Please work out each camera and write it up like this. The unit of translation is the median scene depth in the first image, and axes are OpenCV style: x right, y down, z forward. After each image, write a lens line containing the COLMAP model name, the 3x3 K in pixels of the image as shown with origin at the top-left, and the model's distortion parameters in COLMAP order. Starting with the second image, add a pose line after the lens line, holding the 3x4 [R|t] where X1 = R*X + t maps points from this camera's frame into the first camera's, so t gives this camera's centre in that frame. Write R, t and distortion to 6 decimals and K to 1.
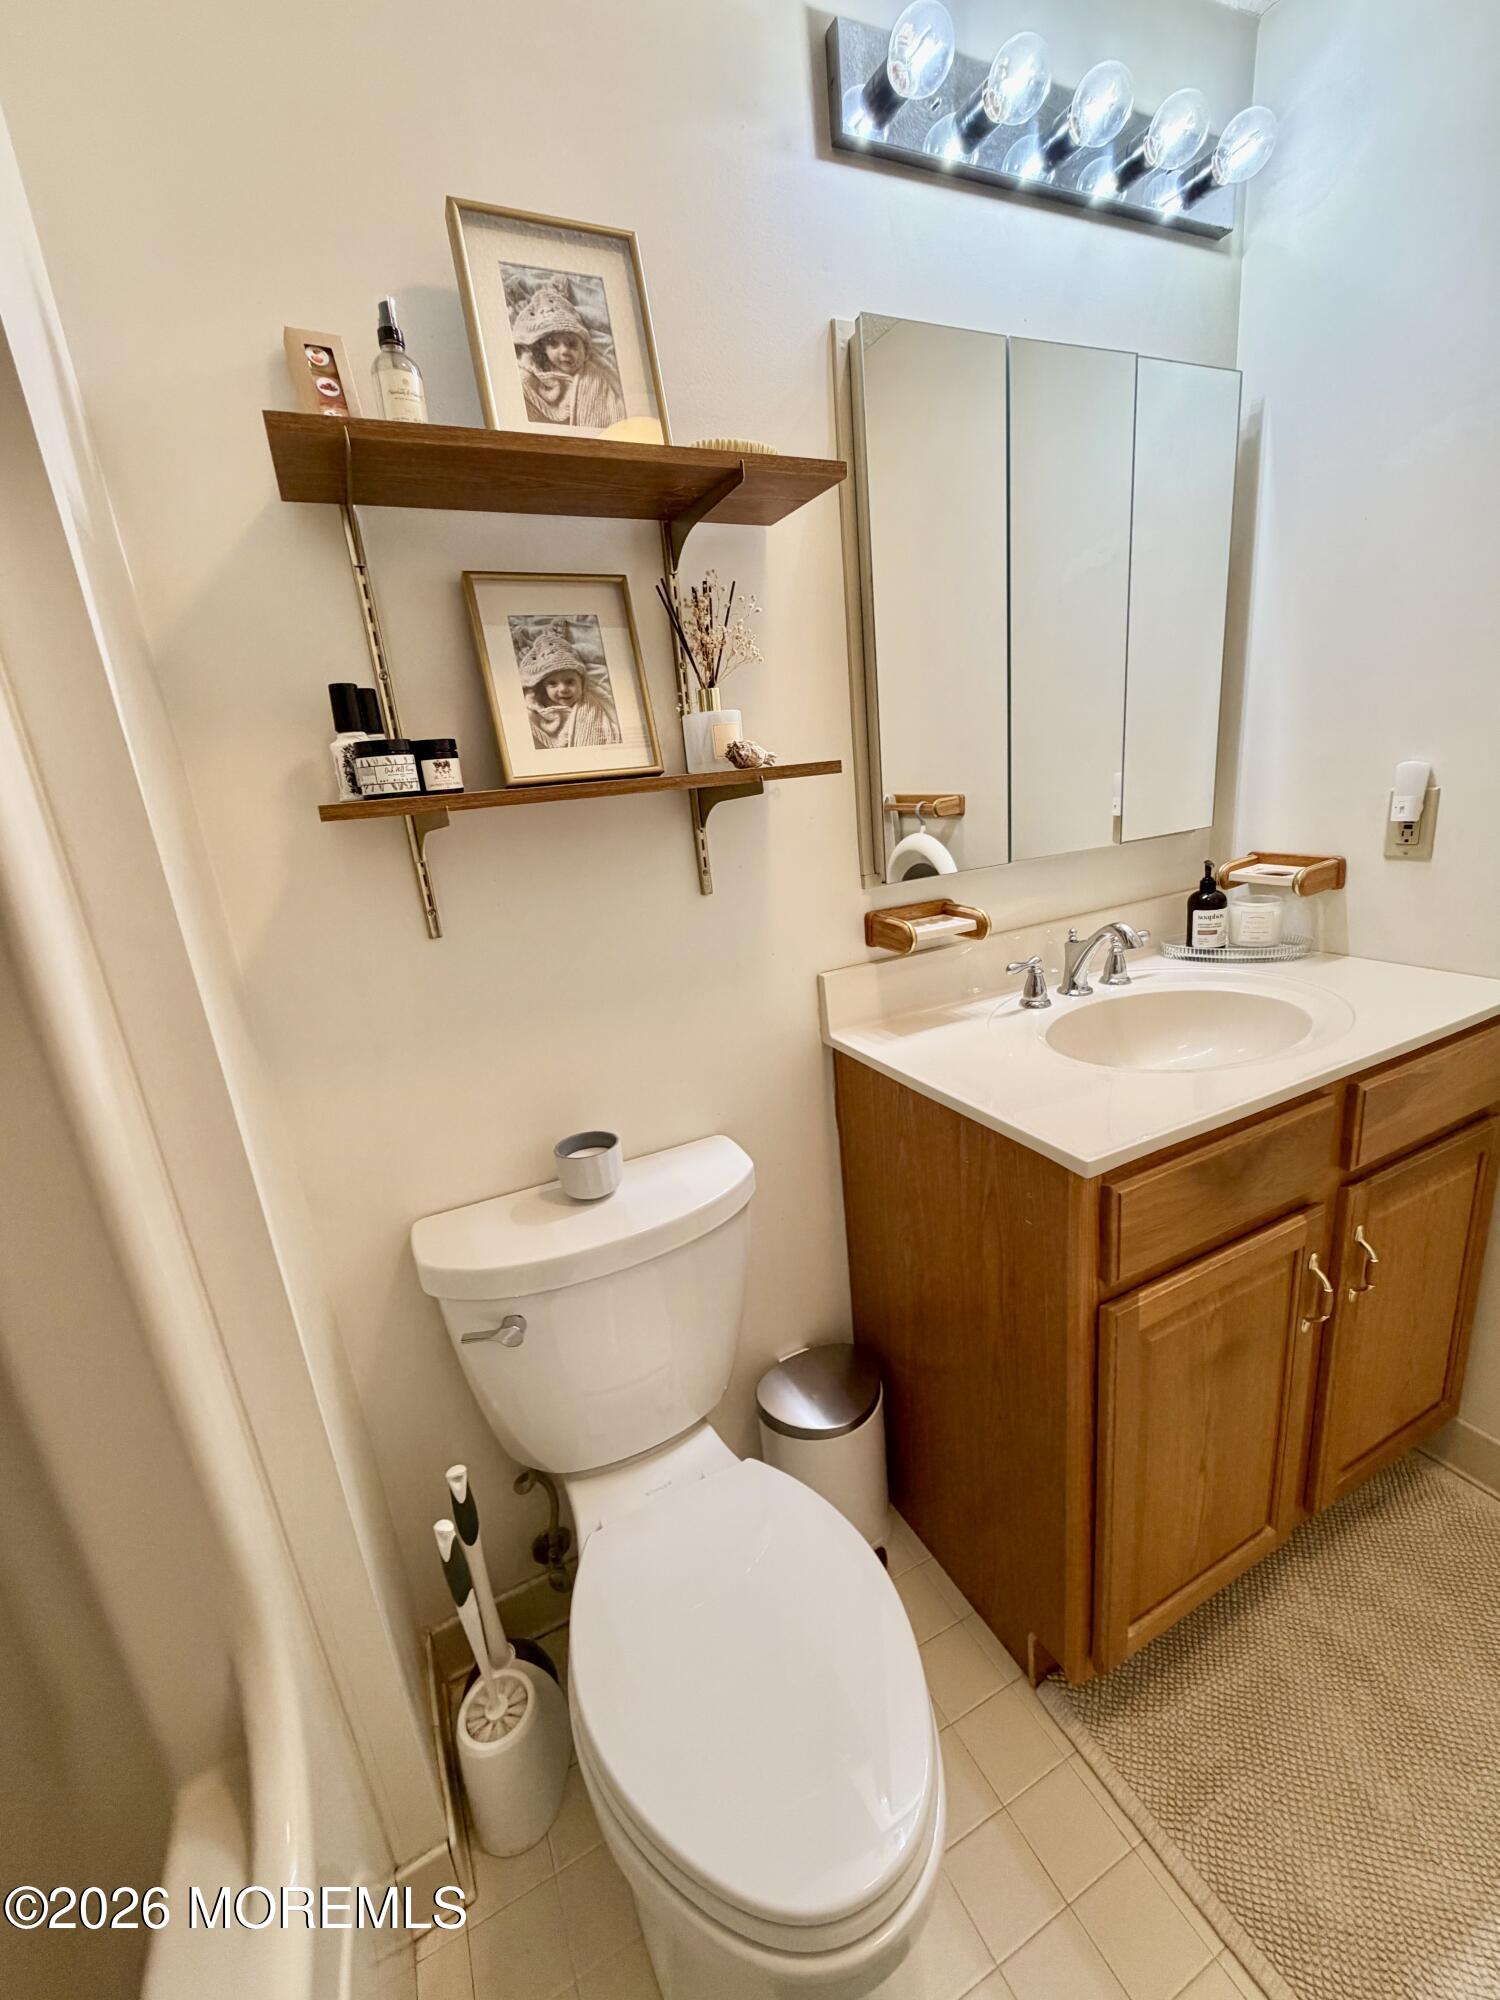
lens RADIAL K [[817.8, 0, 750.5], [0, 817.8, 1003.4], [0, 0, 1]] dist [-0.000475, -0.000053]
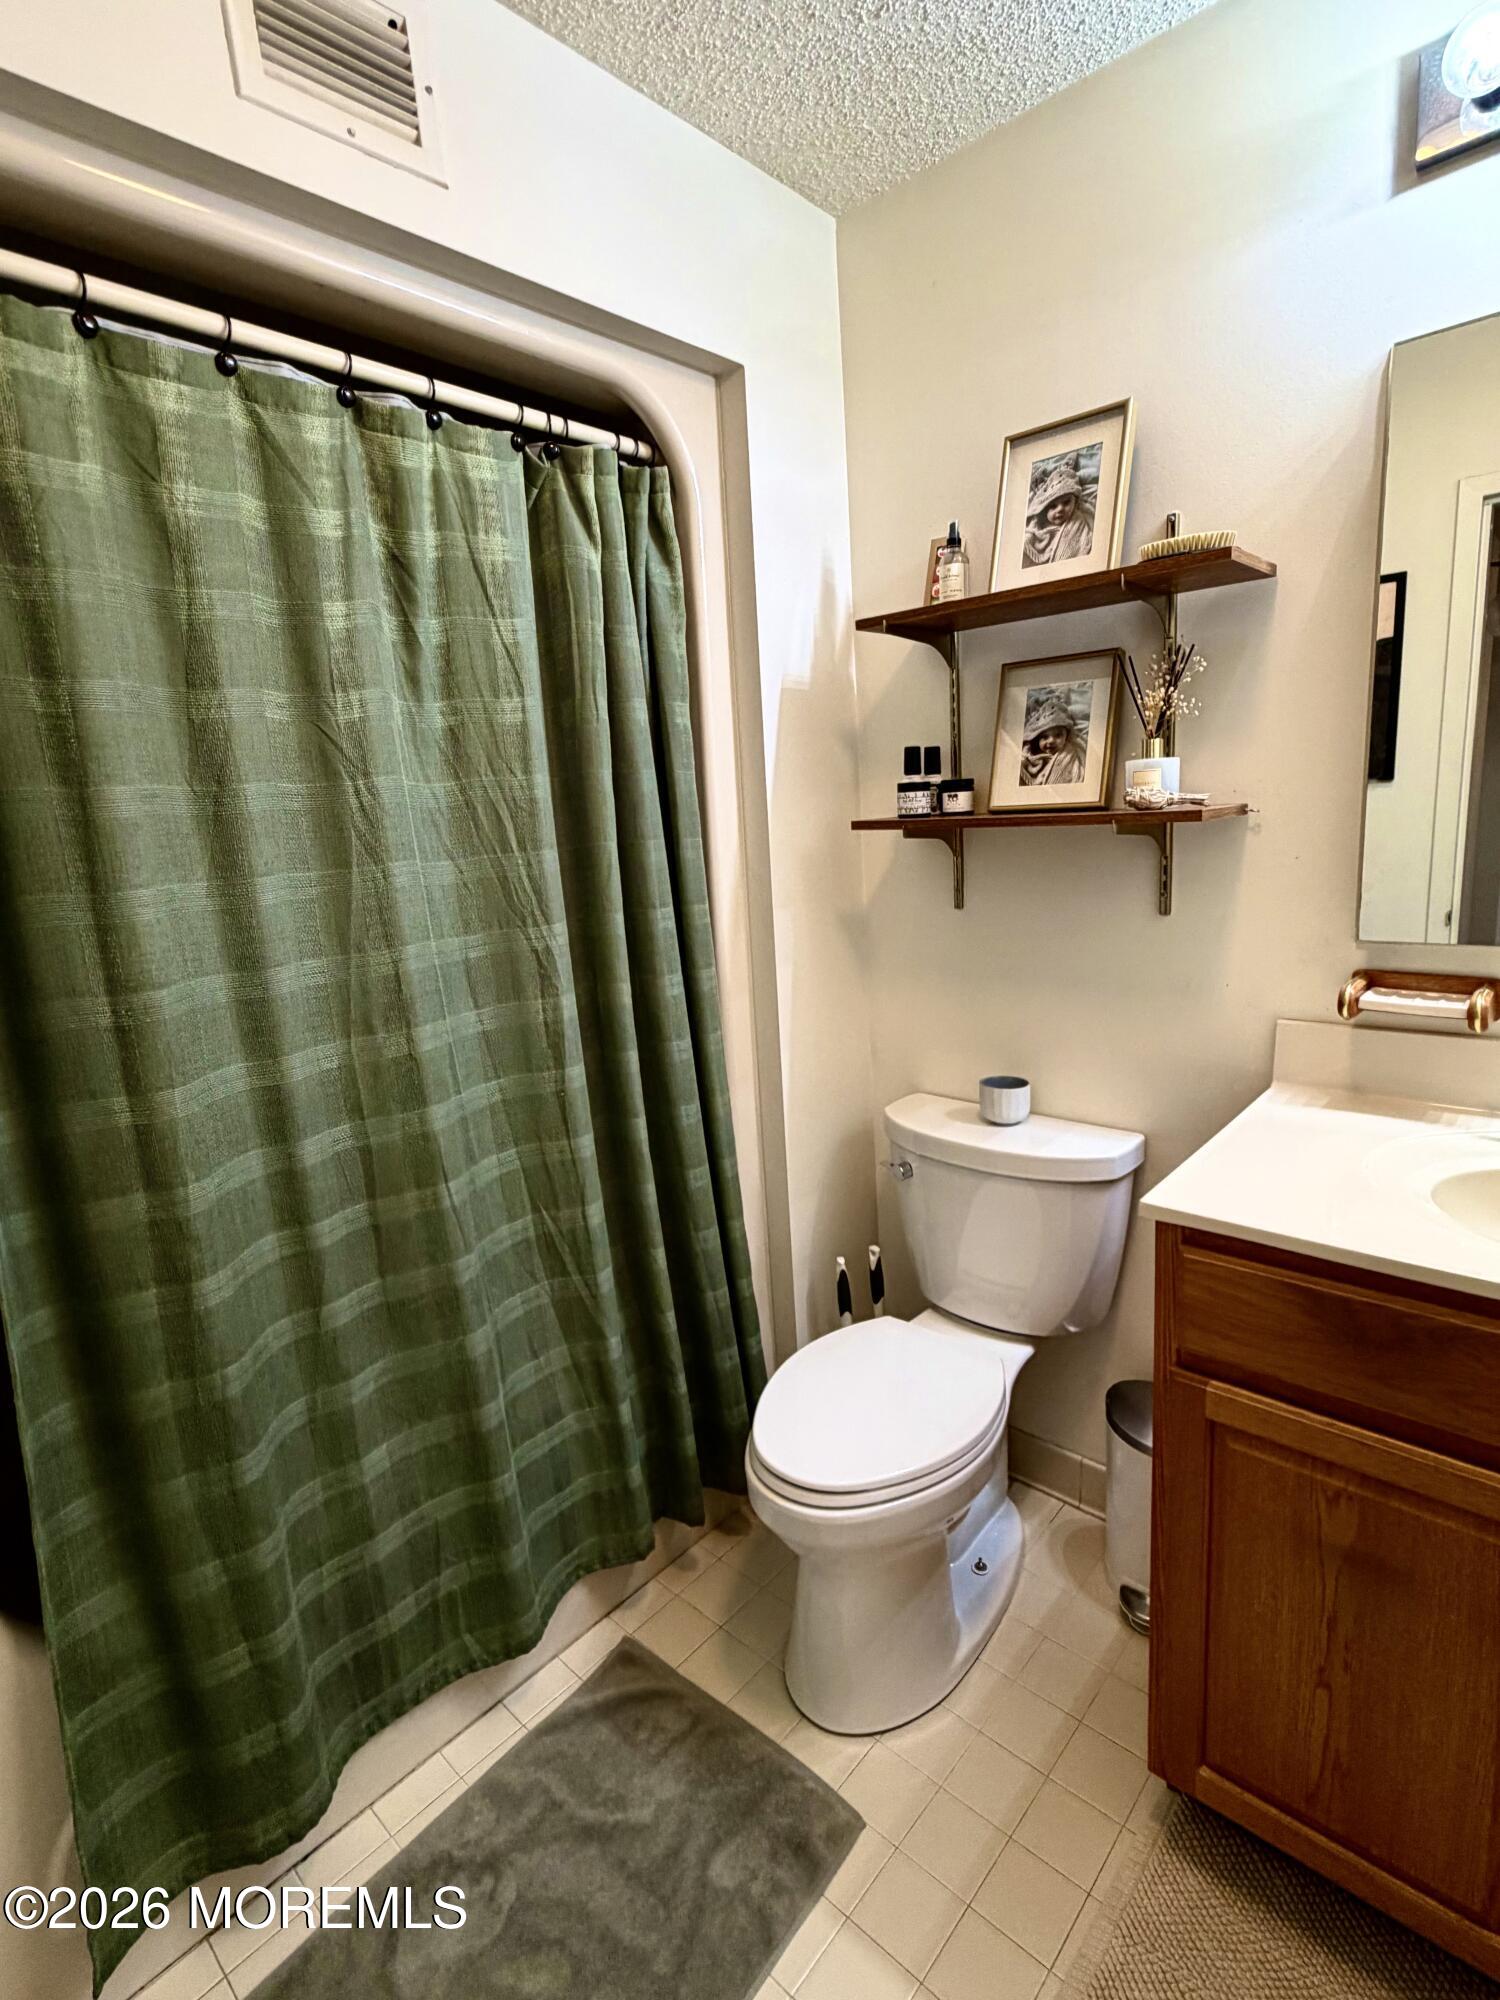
lens RADIAL K [[984.4, 0, 750.0], [0, 984.4, 1000.0], [0, 0, 1]] dist [0.000483, -0.000116]
pose [[0.370176, 0.249591, -0.894804, 1.129135], [-0.231443, 0.957636, 0.171370, -0.142132], [0.899669, 0.143659, 0.412260, -0.041711]]
